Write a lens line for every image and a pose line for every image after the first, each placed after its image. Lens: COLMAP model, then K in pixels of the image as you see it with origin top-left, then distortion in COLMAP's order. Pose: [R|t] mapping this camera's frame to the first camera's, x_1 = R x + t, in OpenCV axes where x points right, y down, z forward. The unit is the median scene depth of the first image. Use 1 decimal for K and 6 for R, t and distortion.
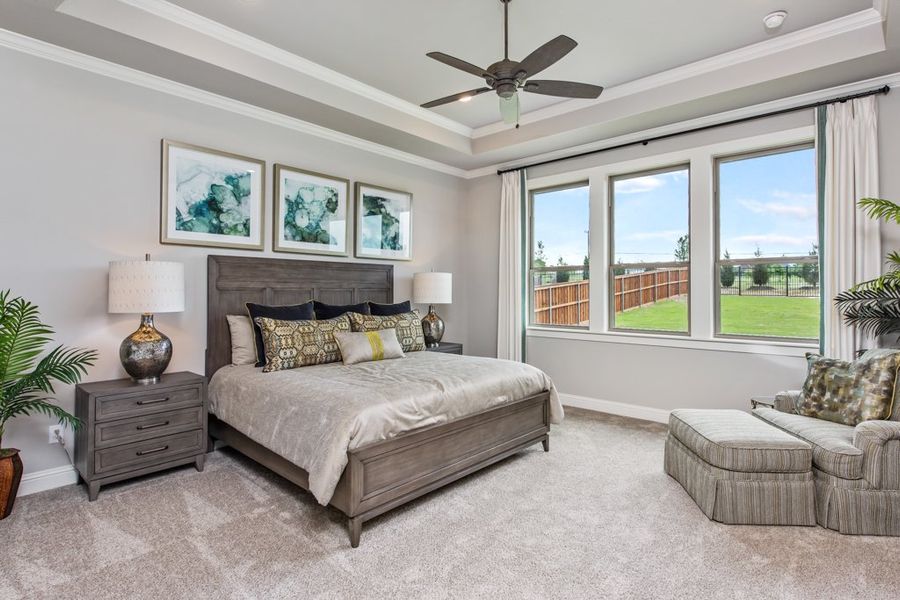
lens RADIAL K [[458.0, 0, 449.2], [0, 458.0, 291.8], [0, 0, 1]] dist [0.003064, 0.000438]
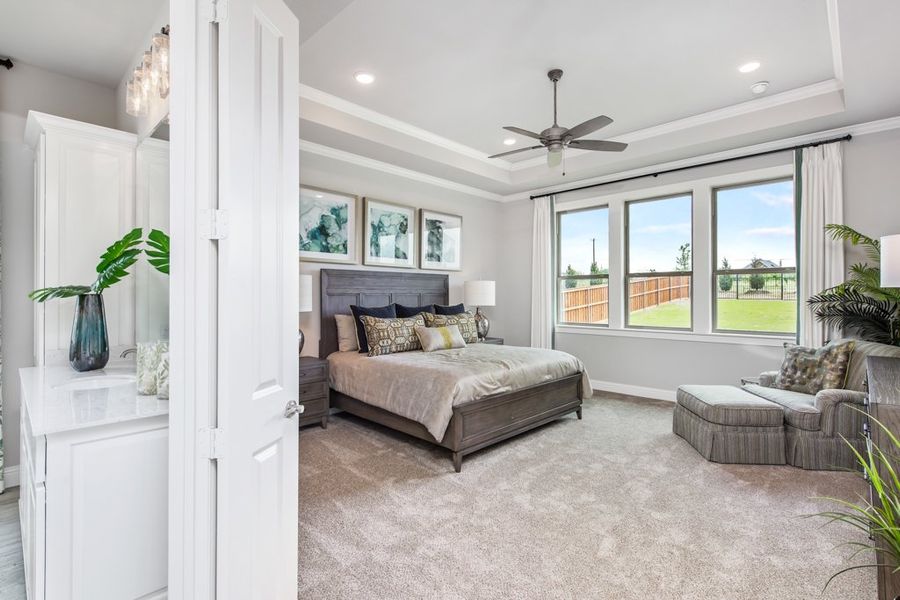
lens RADIAL K [[415.3, 0, 454.4], [0, 415.3, 298.8], [0, 0, 1]] dist [0.001664, 0.000488]
pose [[0.999447, -0.002075, -0.033198, -0.108302], [0.002275, 0.999979, 0.005998, -0.000057], [0.033185, -0.006071, 0.999431, -0.193965]]
